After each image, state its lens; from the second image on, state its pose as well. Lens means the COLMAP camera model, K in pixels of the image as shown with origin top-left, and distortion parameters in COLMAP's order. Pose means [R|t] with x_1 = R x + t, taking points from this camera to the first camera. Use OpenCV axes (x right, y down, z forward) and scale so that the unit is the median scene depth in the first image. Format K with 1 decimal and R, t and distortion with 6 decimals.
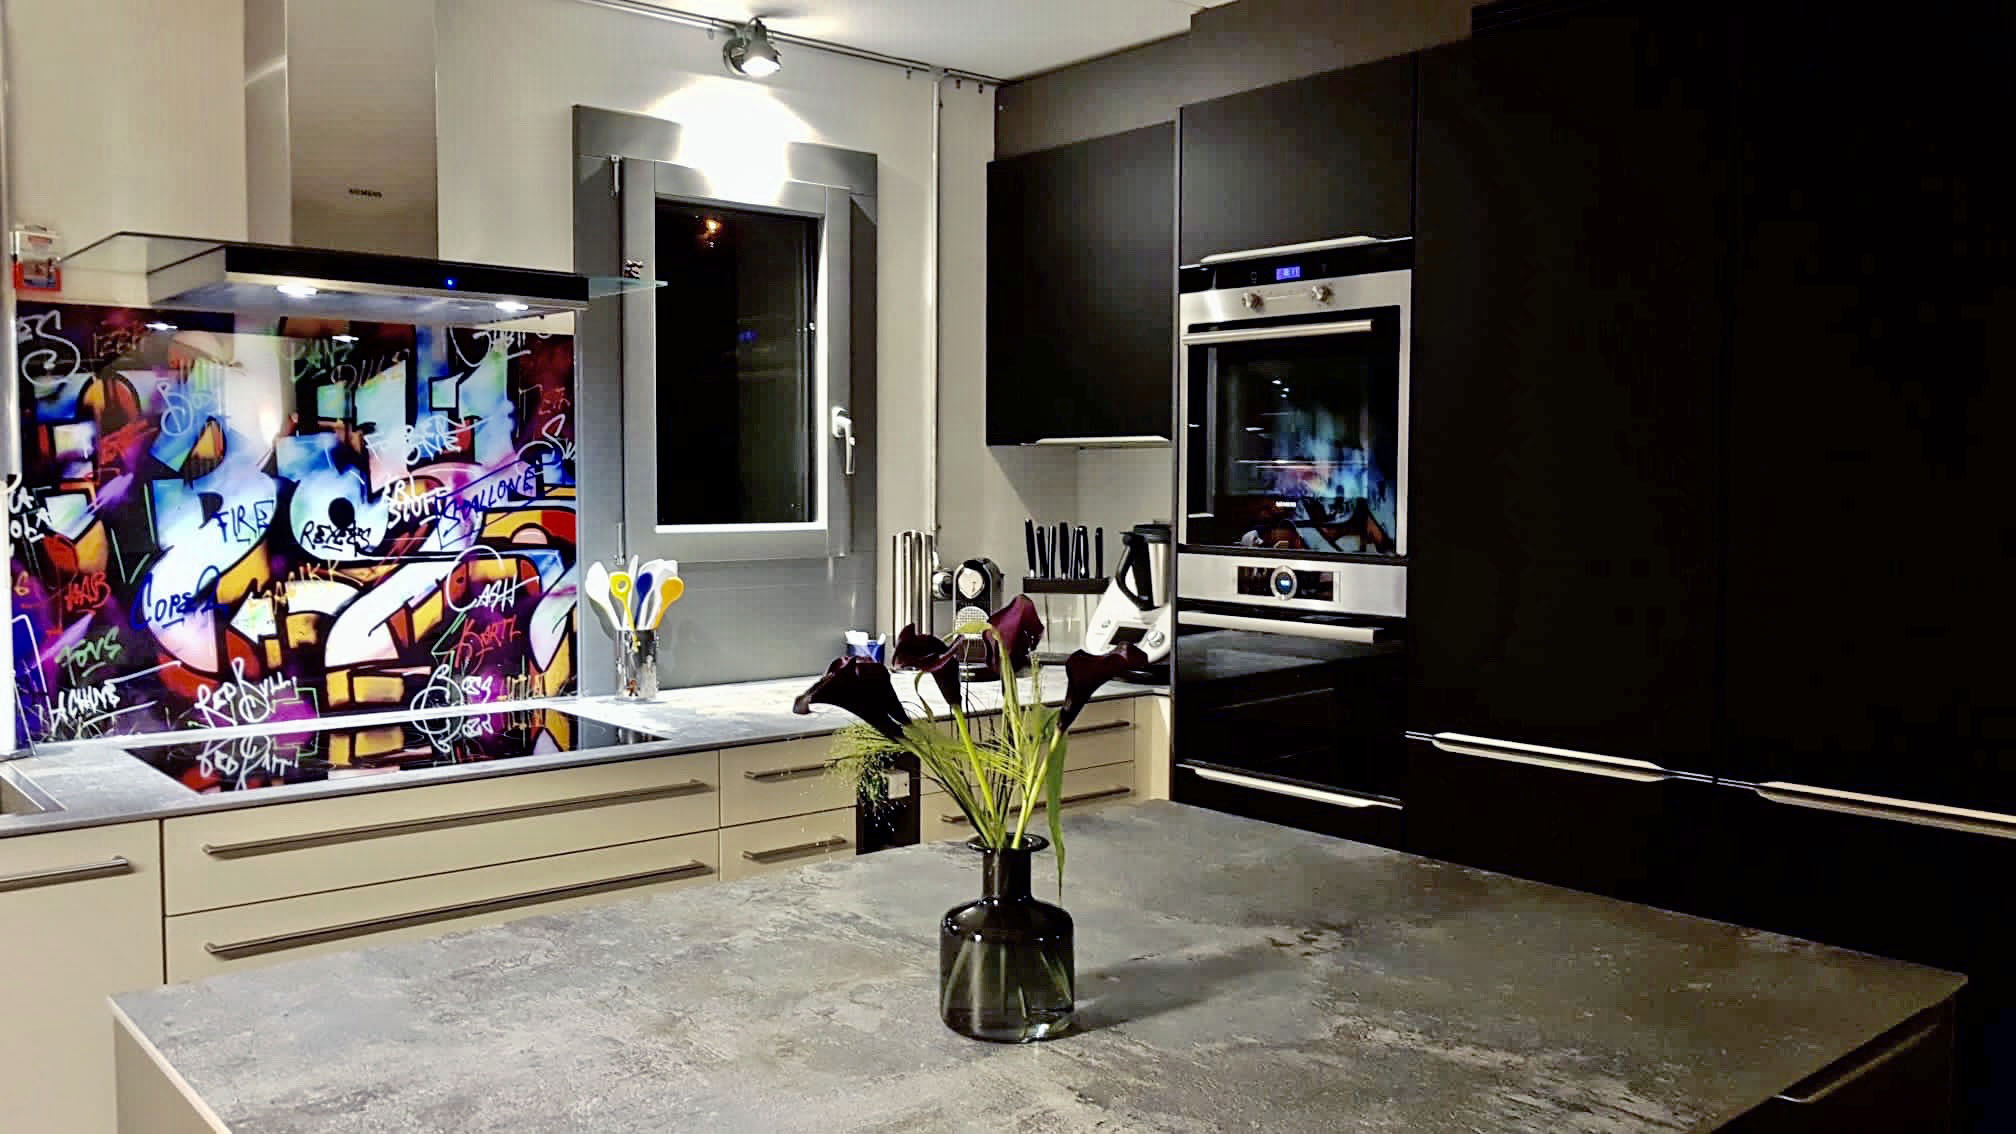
lens RADIAL K [[1599.7, 0, 1004.6], [0, 1599.7, 568.7], [0, 0, 1]] dist [-0.012813, 0.016322]
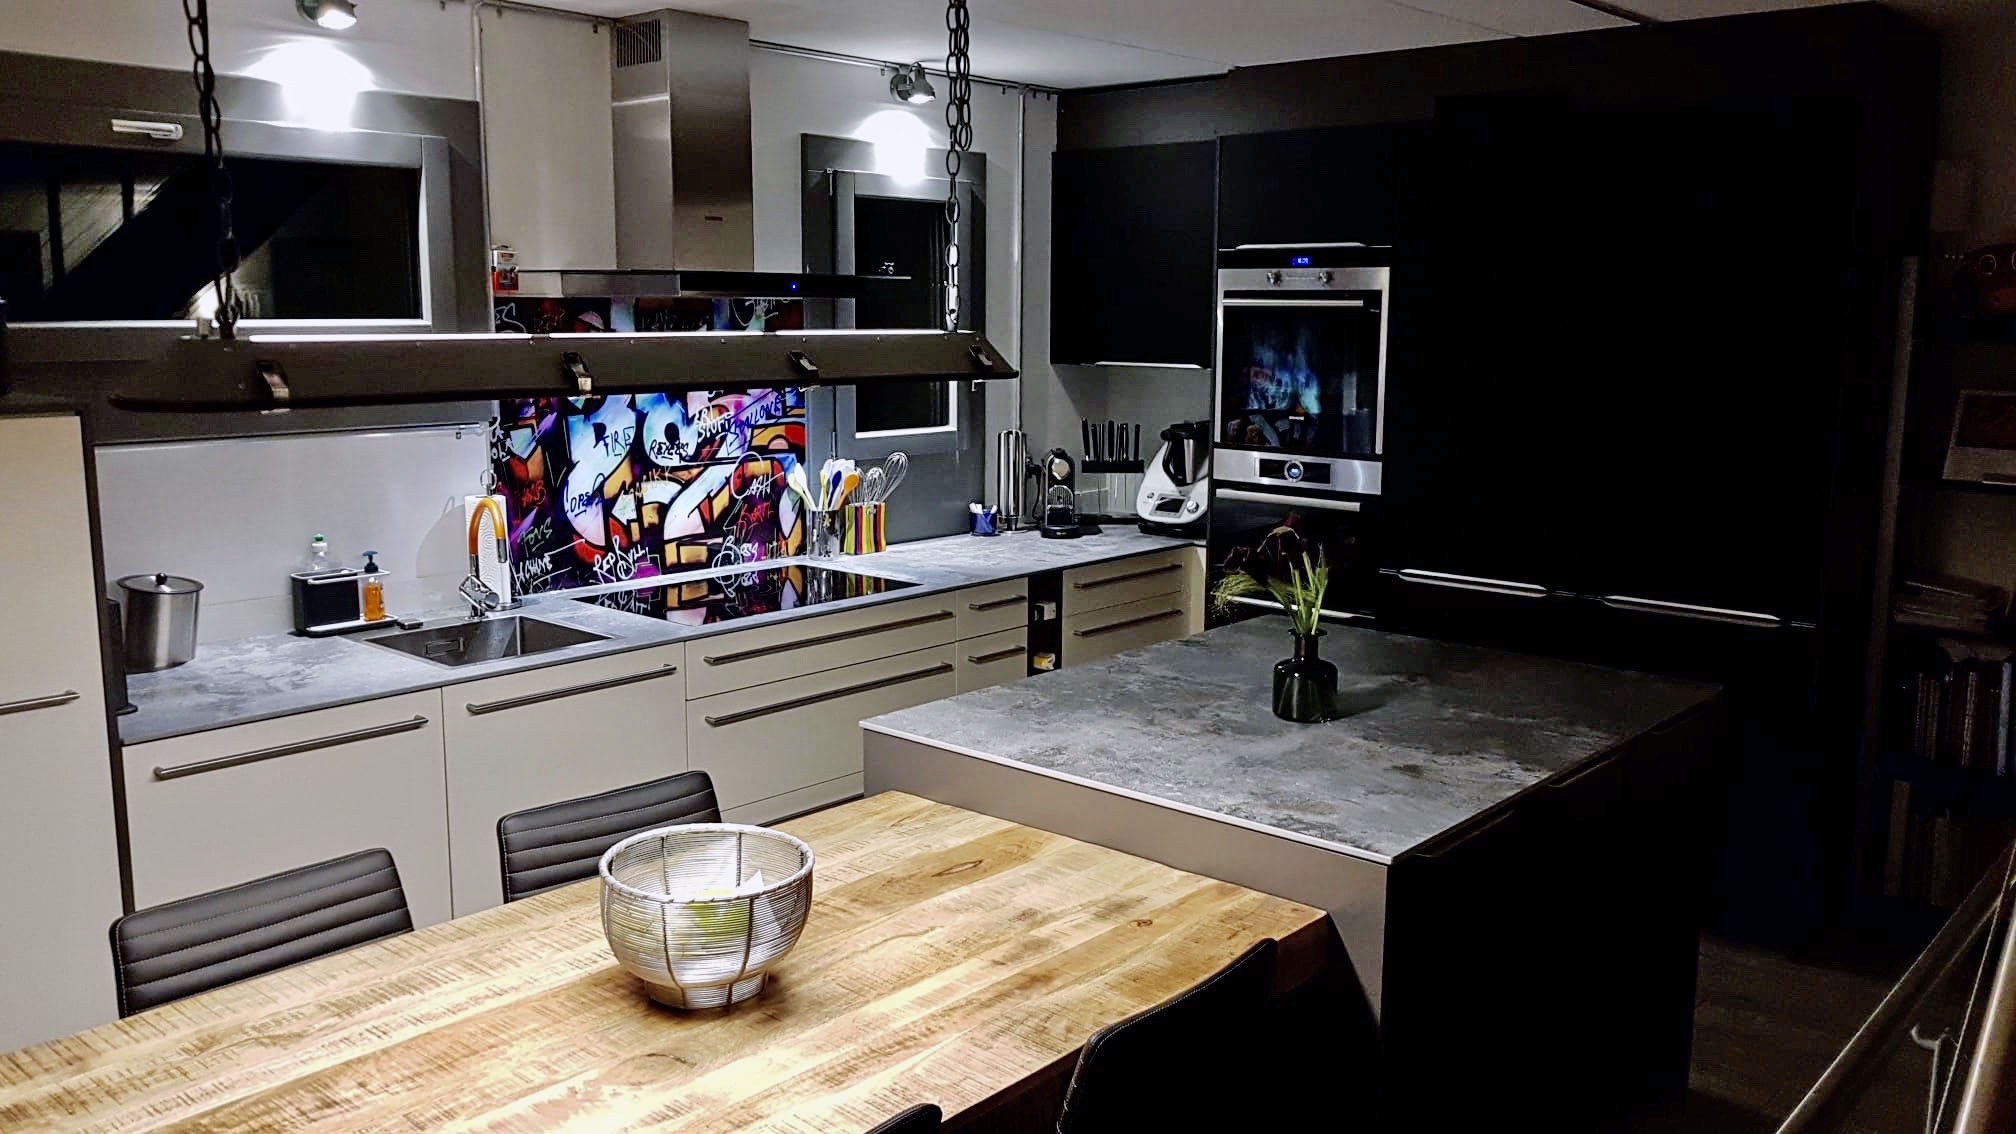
lens RADIAL K [[1599.7, 0, 1010.9], [0, 1599.7, 562.3], [0, 0, 1]] dist [-0.012813, 0.016322]
pose [[0.990943, -0.020381, 0.132725, -0.298585], [0.006772, 0.994742, 0.102189, -0.062643], [-0.134110, -0.100365, 0.985871, -0.461095]]
